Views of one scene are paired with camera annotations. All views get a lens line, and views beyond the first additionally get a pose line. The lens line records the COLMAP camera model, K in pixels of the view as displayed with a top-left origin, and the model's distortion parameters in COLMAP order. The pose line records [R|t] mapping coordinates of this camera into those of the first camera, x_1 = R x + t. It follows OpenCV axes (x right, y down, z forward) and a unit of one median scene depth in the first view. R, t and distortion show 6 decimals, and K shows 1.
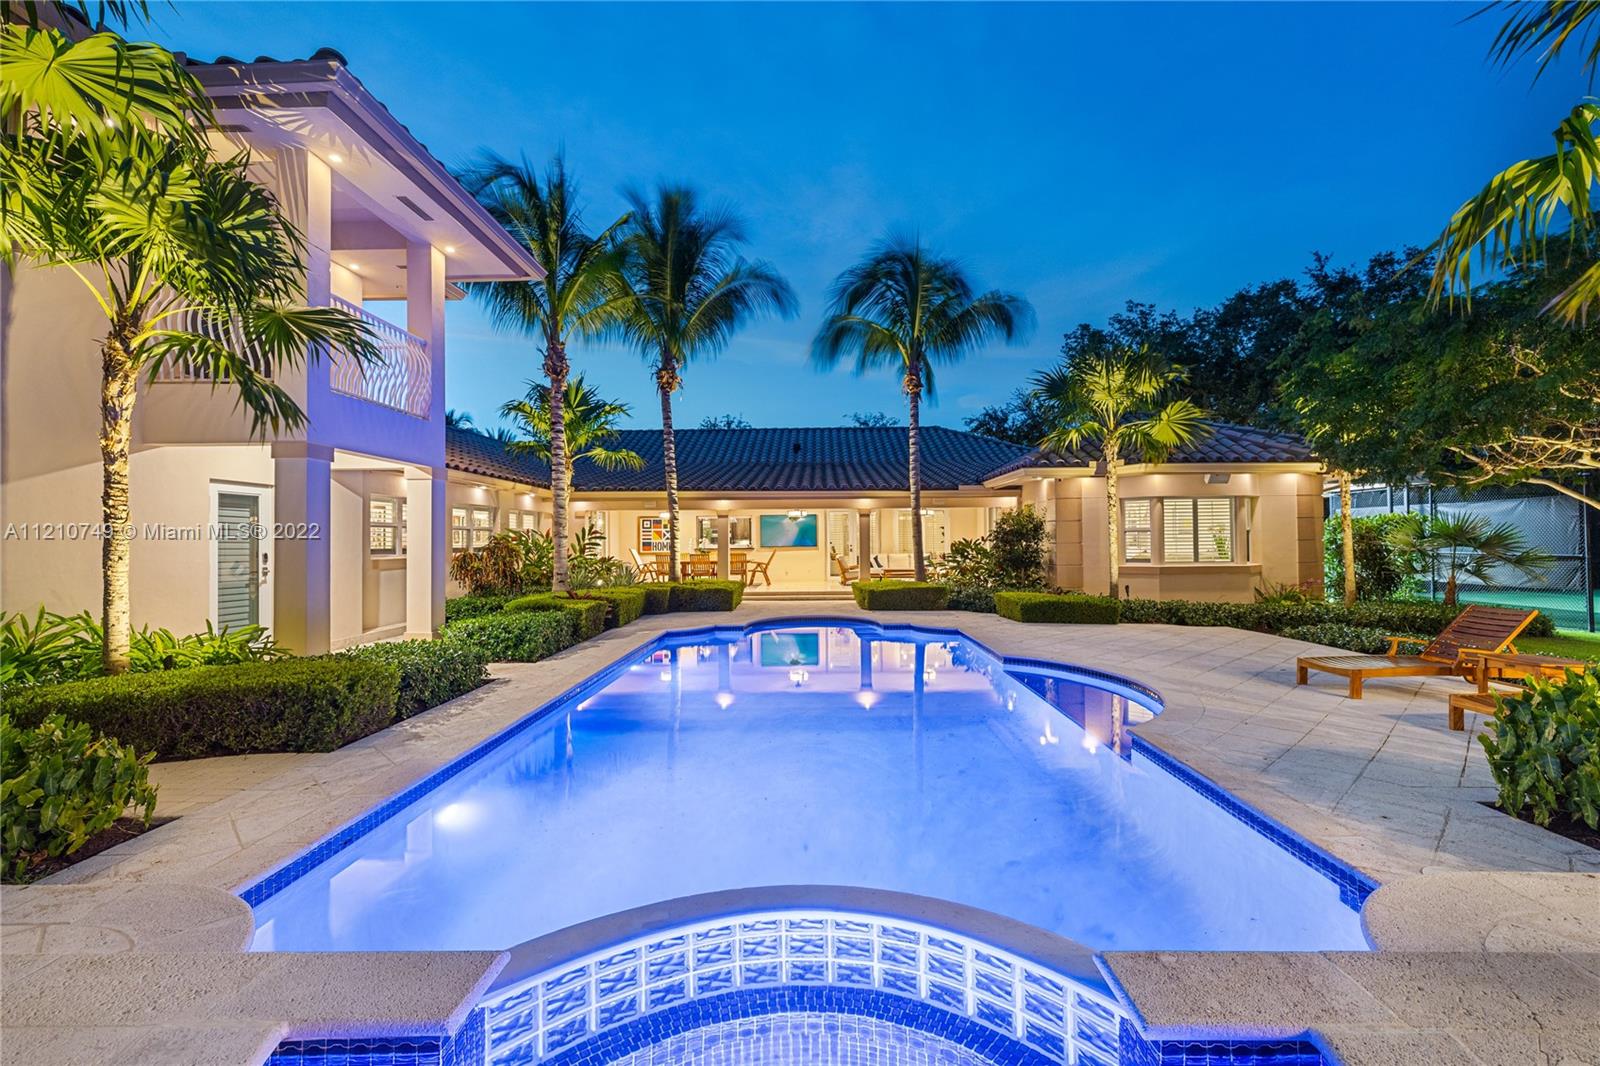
lens RADIAL K [[682.1, 0, 809.9], [0, 682.1, 532.8], [0, 0, 1]] dist [0.002084, 0.000363]
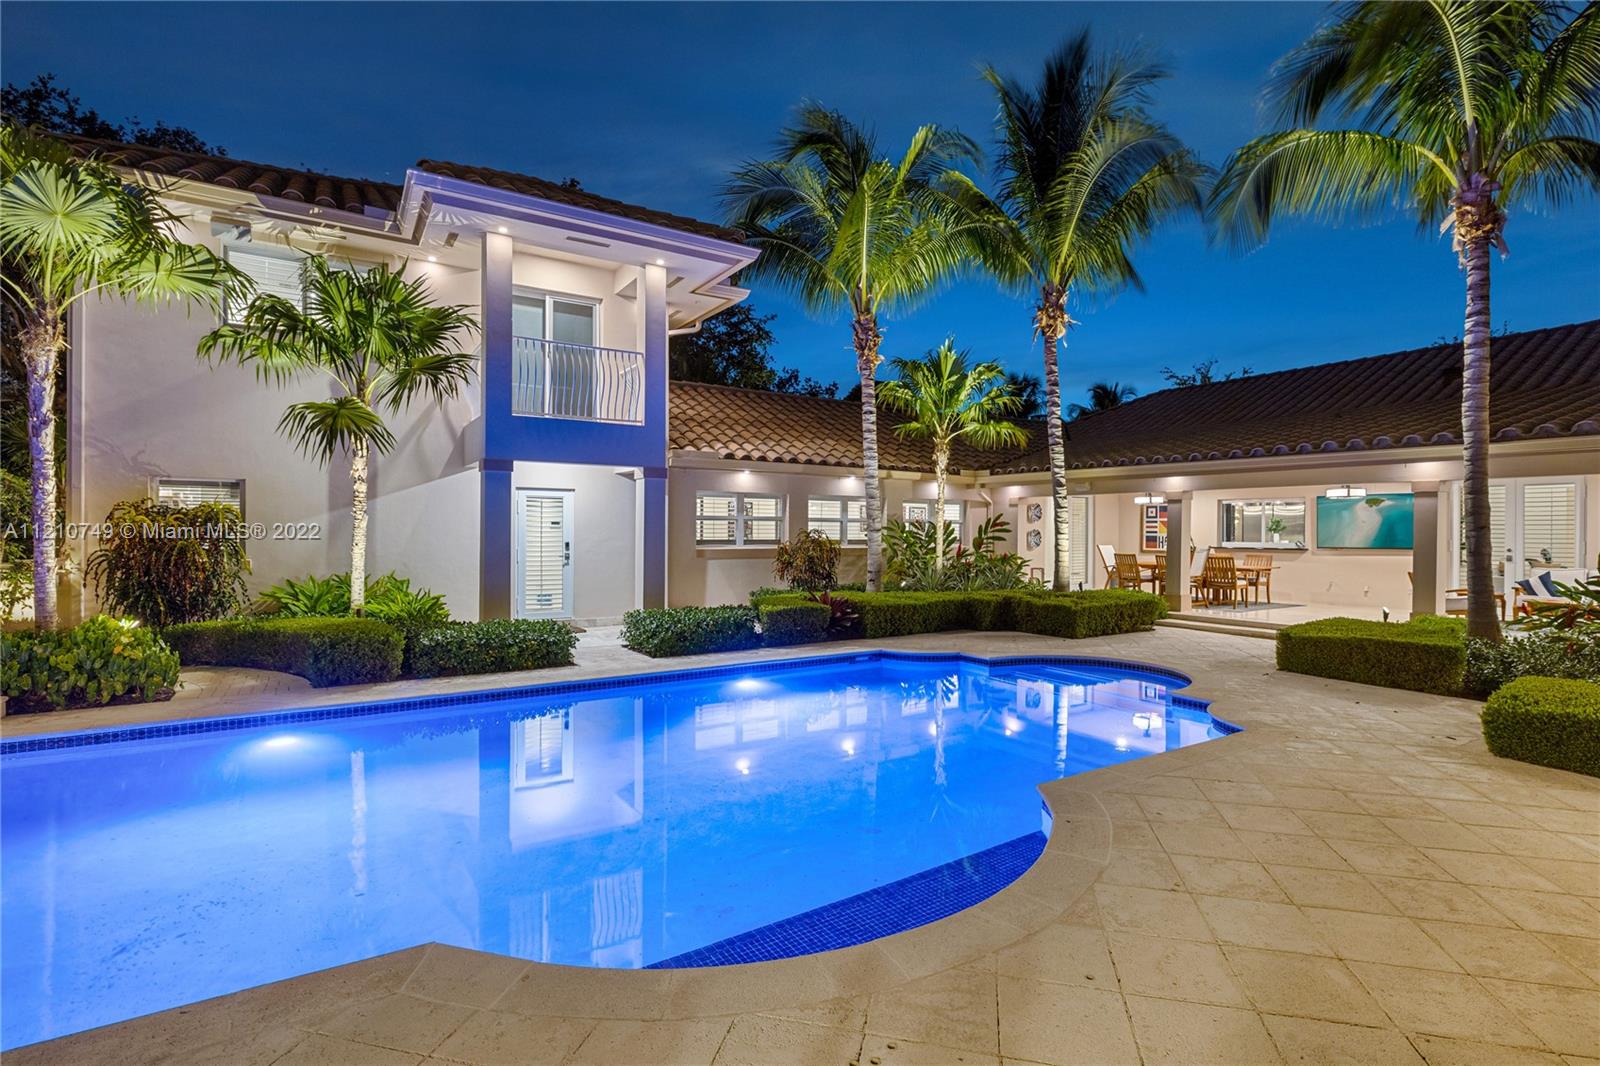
lens RADIAL K [[759.8, 0, 809.1], [0, 759.8, 528.6], [0, 0, 1]] dist [-0.014793, -0.000535]
pose [[0.541465, 0.011000, -0.840651, 0.352260], [0.001026, 0.999905, 0.013744, -0.008246], [0.840723, -0.008304, 0.541402, 0.321840]]
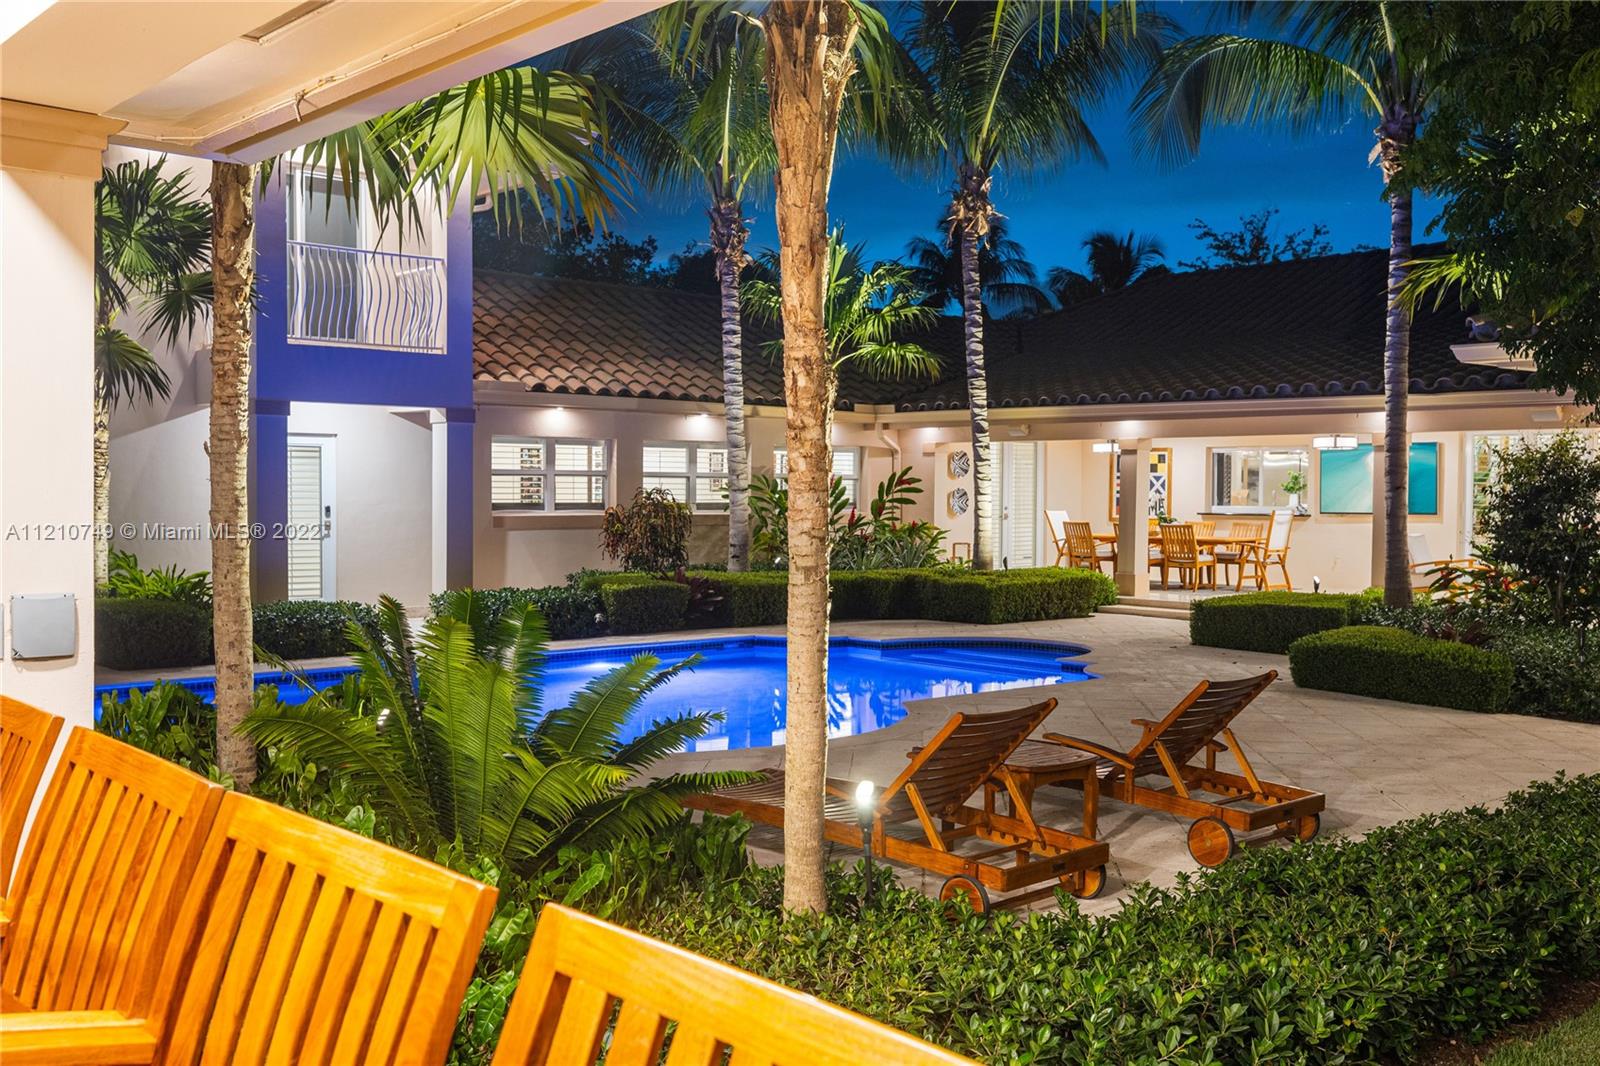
lens RADIAL K [[1576.3, 0, 797.2], [0, 1576.3, 532.9], [0, 0, 1]] dist [0.014598, 0.000000]
pose [[0.661403, 0.034244, -0.749249, 0.690525], [-0.001537, 0.999017, 0.044303, -0.016869], [0.750029, -0.028150, 0.660805, 0.015471]]
